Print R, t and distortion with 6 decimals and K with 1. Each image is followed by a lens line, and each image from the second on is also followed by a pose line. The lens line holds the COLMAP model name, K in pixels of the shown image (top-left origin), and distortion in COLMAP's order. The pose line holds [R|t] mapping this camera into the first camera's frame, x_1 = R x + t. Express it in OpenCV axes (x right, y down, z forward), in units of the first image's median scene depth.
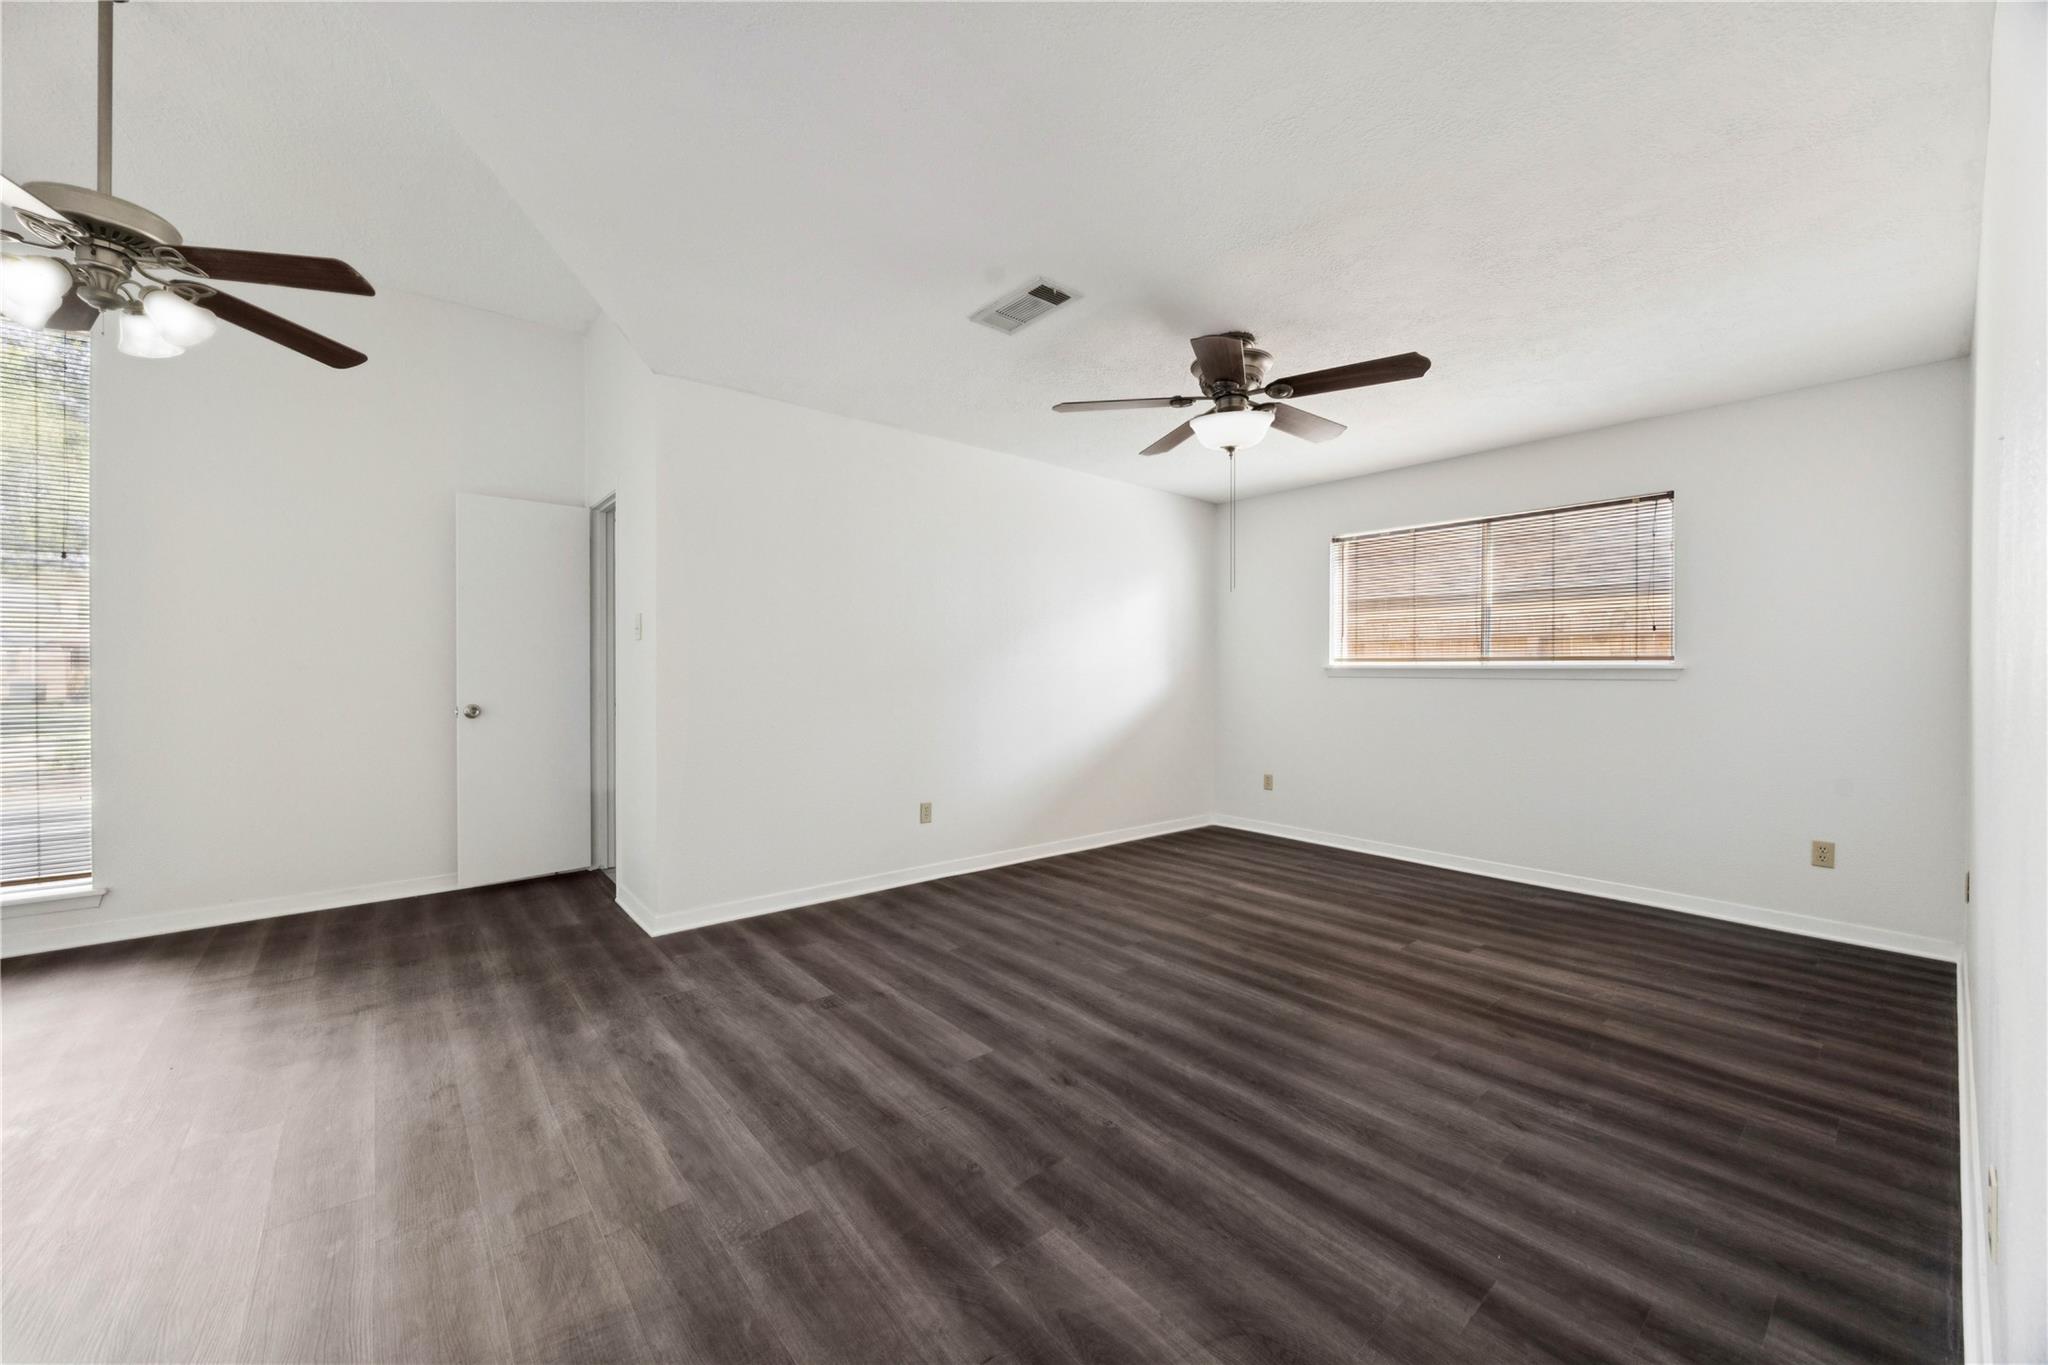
lens RADIAL K [[775.6, 0, 1011.5], [0, 775.6, 682.2], [0, 0, 1]] dist [-0.003269, 0.000476]
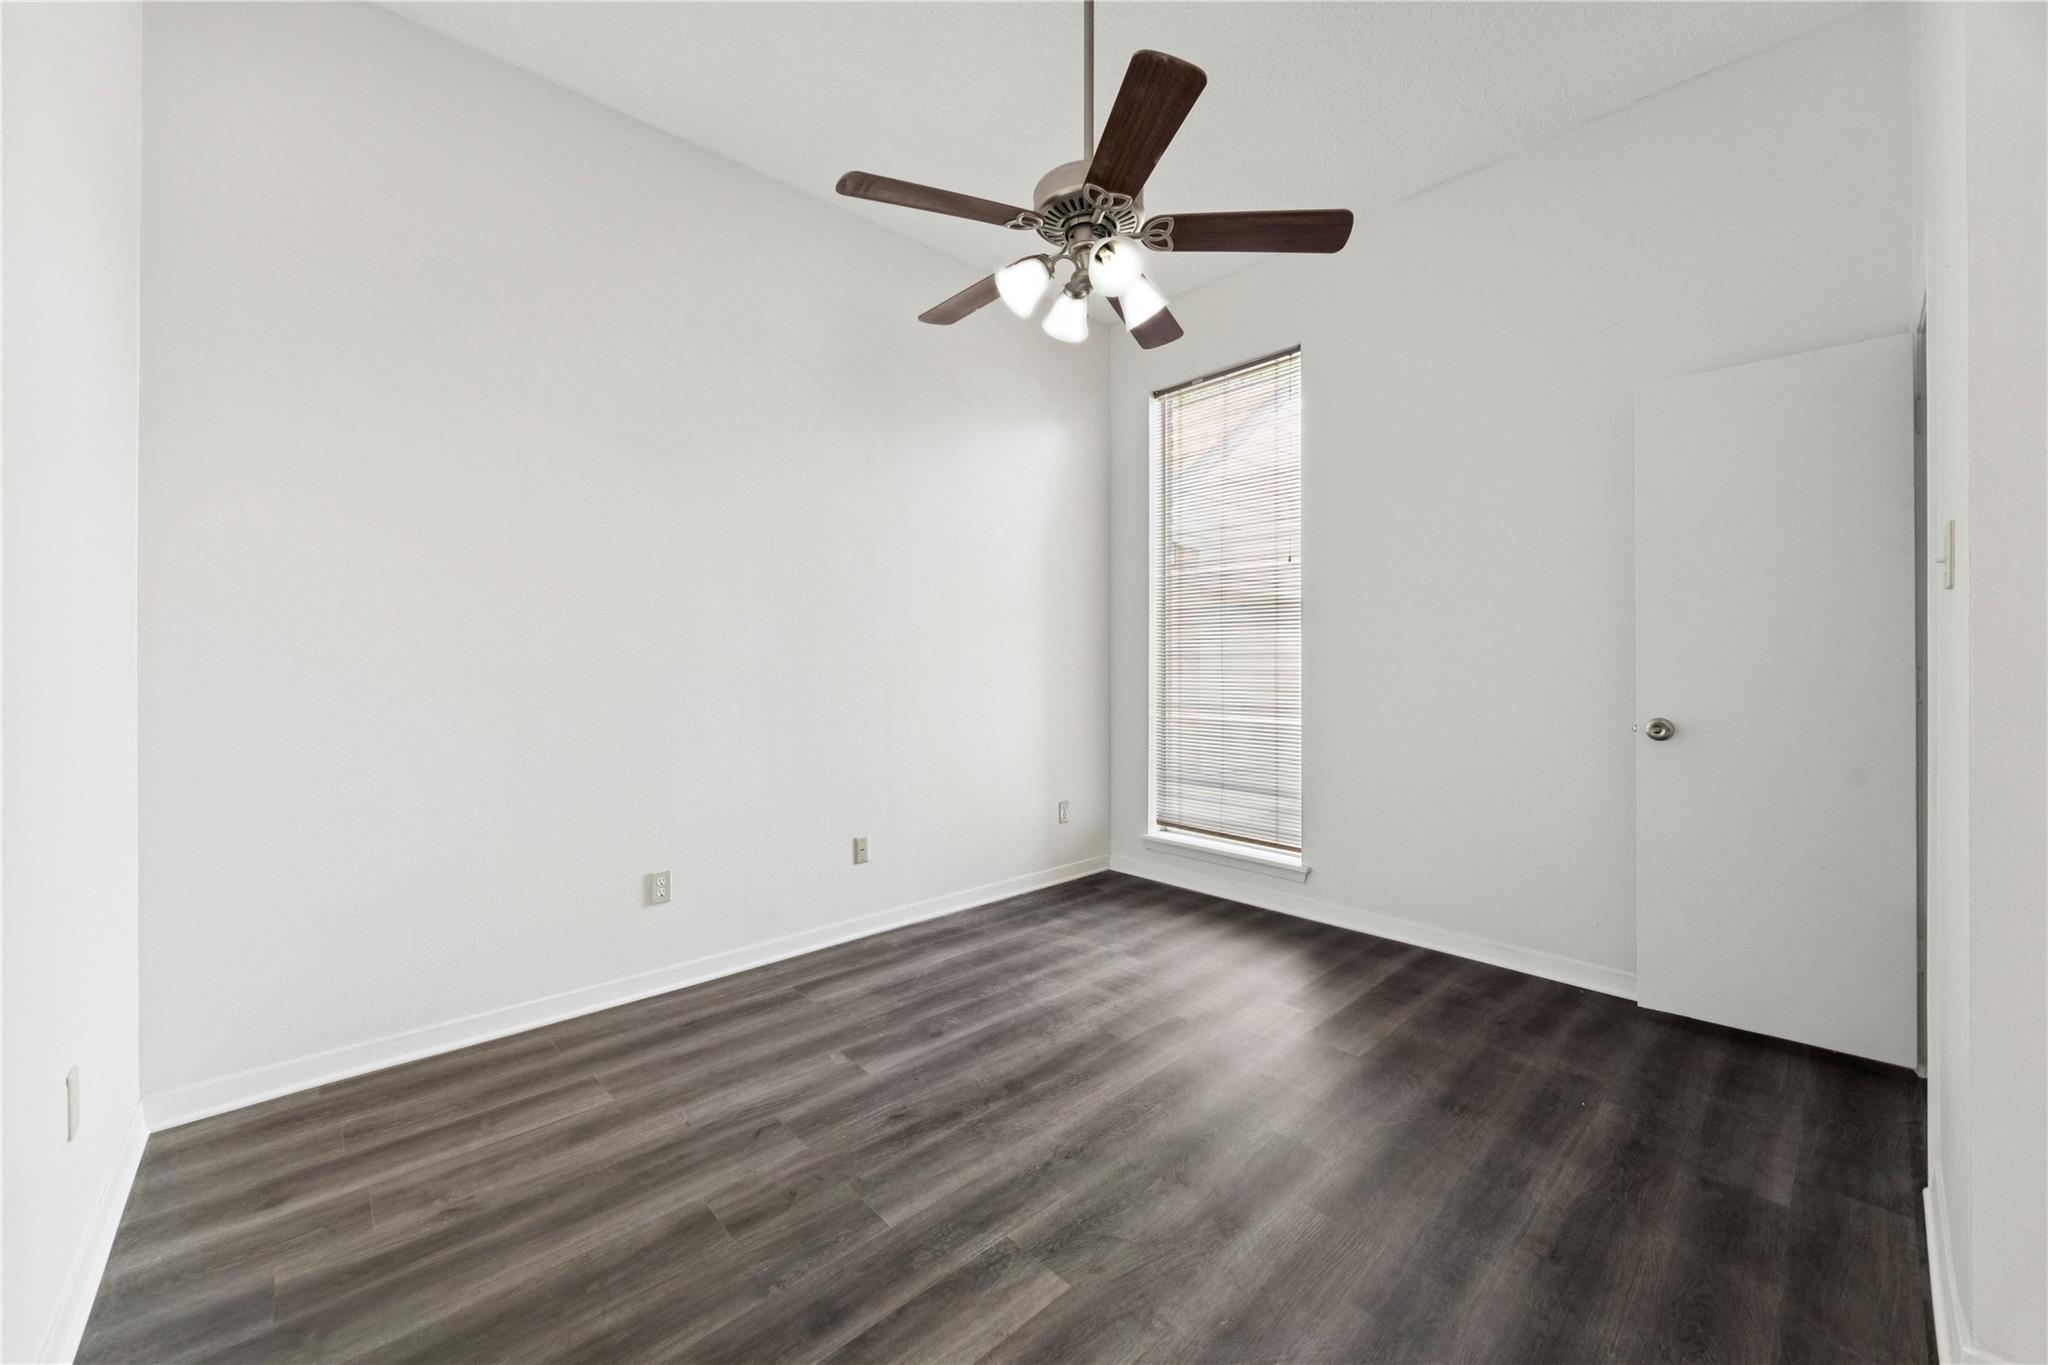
lens RADIAL K [[775.6, 0, 1032.0], [0, 775.6, 668.8], [0, 0, 1]] dist [-0.003269, 0.000476]
pose [[0.062485, 0.011097, -0.997984, -0.157358], [-0.011108, 0.999884, 0.010422, -0.016355], [0.997984, 0.010435, 0.062601, 0.647827]]
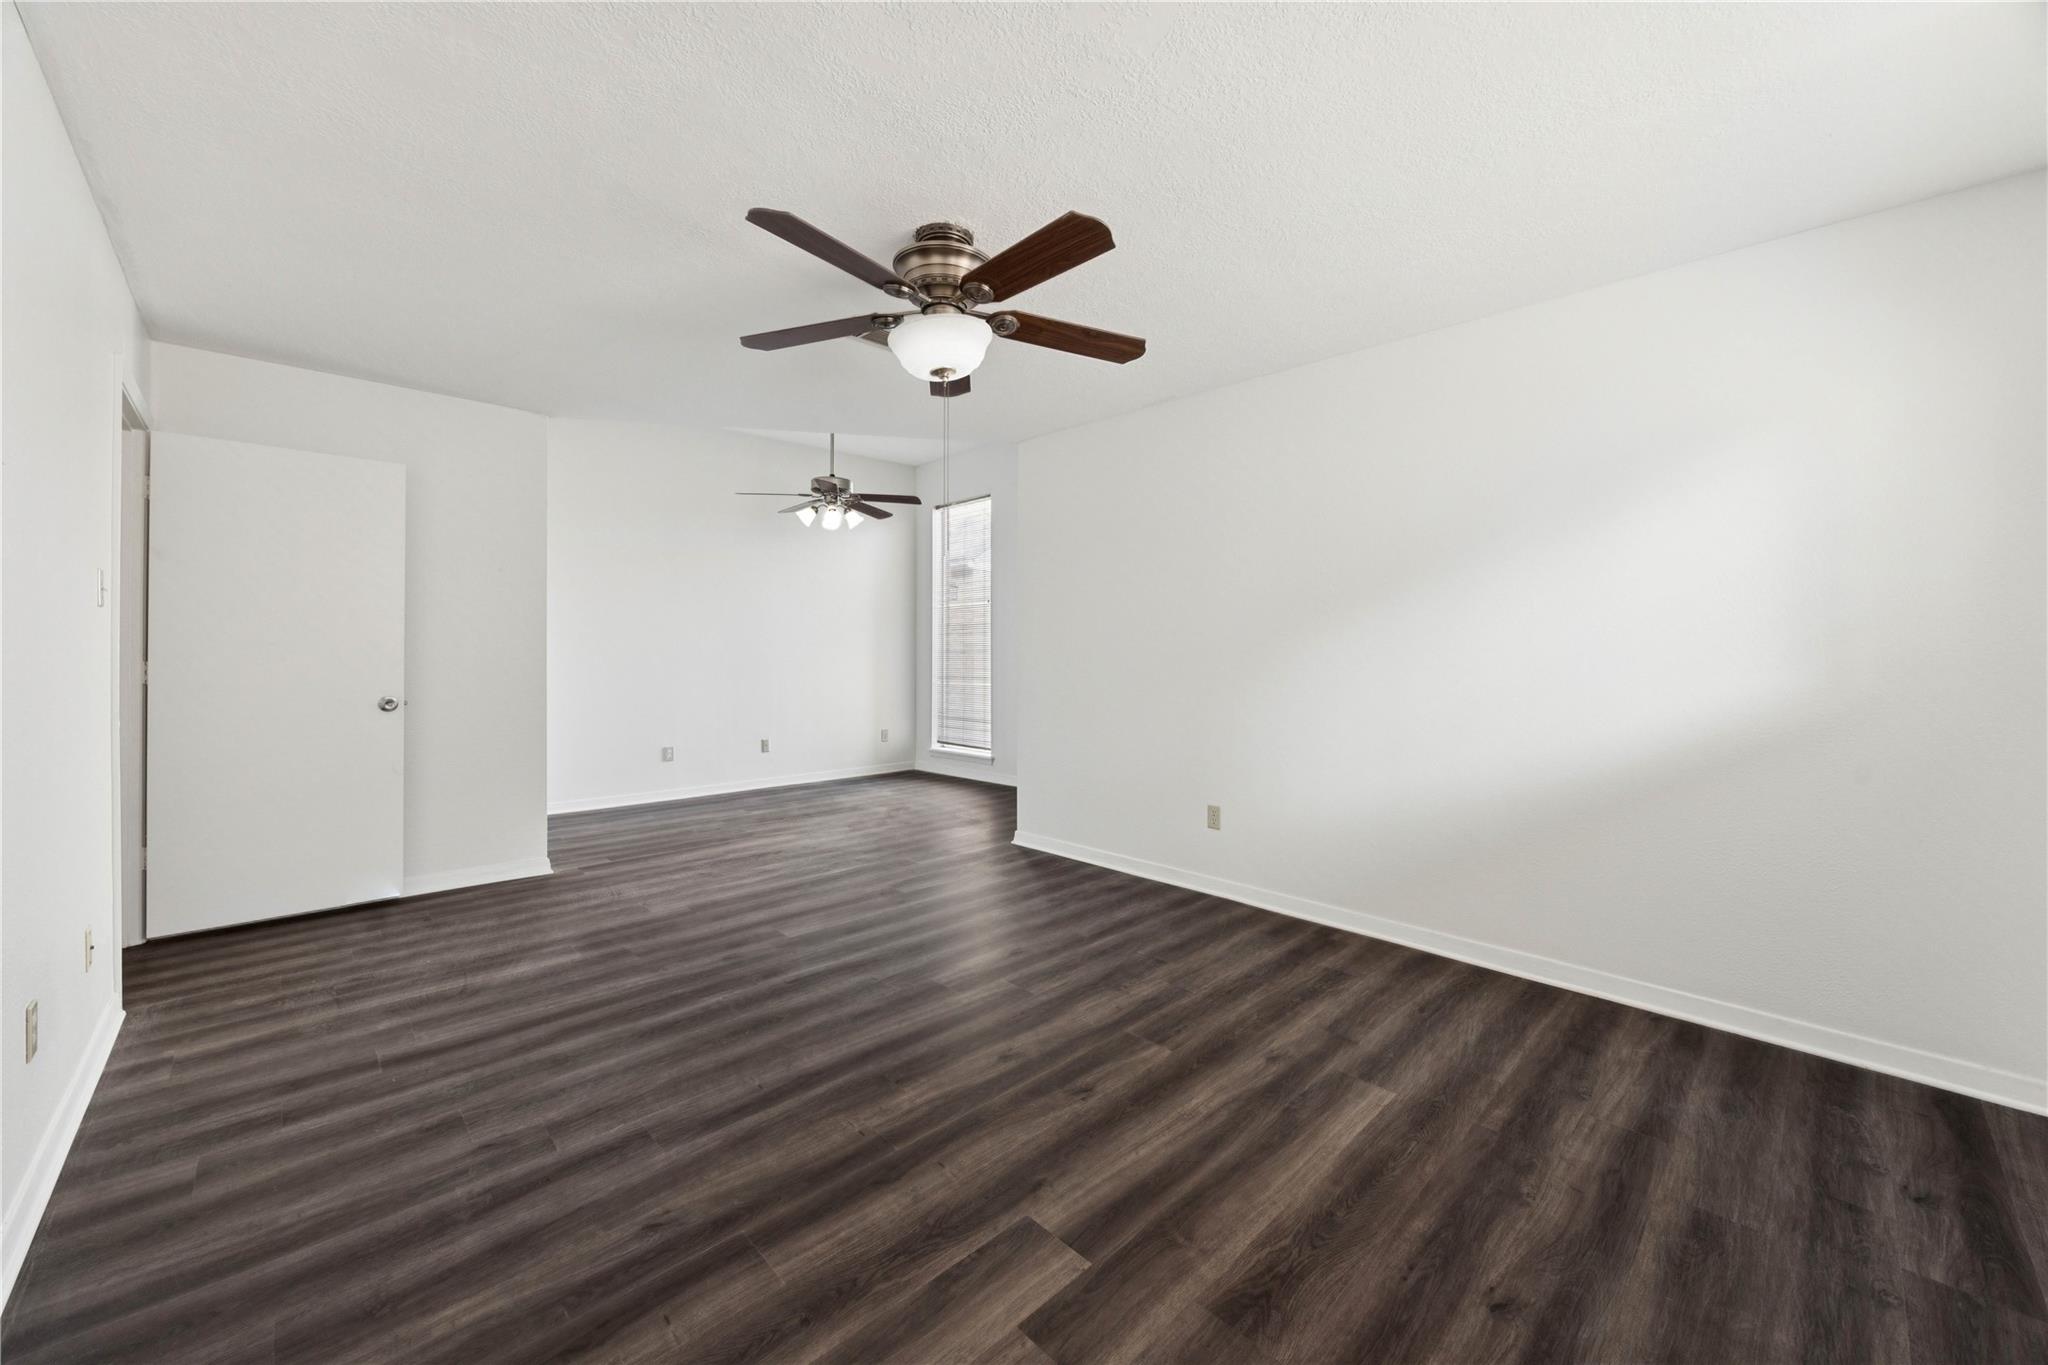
lens RADIAL K [[775.6, 0, 1028.4], [0, 775.6, 661.8], [0, 0, 1]] dist [-0.003269, 0.000476]
pose [[0.079407, 0.011124, -0.996780, 1.135325], [-0.011708, 0.999879, 0.010226, -0.021262], [0.996774, 0.010858, 0.079528, 1.090767]]
